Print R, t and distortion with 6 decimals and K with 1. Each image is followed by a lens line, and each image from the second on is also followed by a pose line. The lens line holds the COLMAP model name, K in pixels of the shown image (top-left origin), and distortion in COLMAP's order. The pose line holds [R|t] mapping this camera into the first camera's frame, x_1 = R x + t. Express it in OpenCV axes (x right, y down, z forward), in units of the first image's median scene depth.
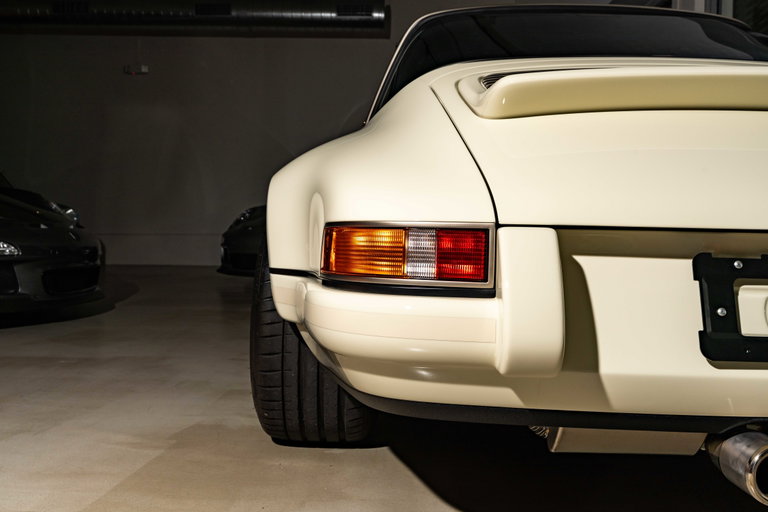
lens RADIAL K [[738.0, 0, 380.8], [0, 738.0, 252.9], [0, 0, 1]] dist [0.017673, 0.000000]
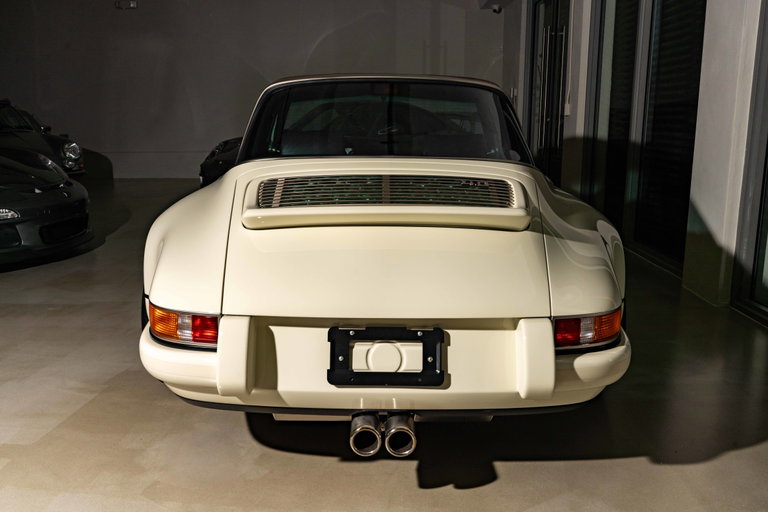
lens RADIAL K [[657.5, 0, 388.1], [0, 657.5, 255.3], [0, 0, 1]] dist [0.004939, -0.007586]
pose [[0.999883, -0.012954, 0.008127, 0.331273], [0.011286, 0.983698, 0.179474, -0.279550], [-0.010319, -0.179361, 0.983729, -0.355337]]
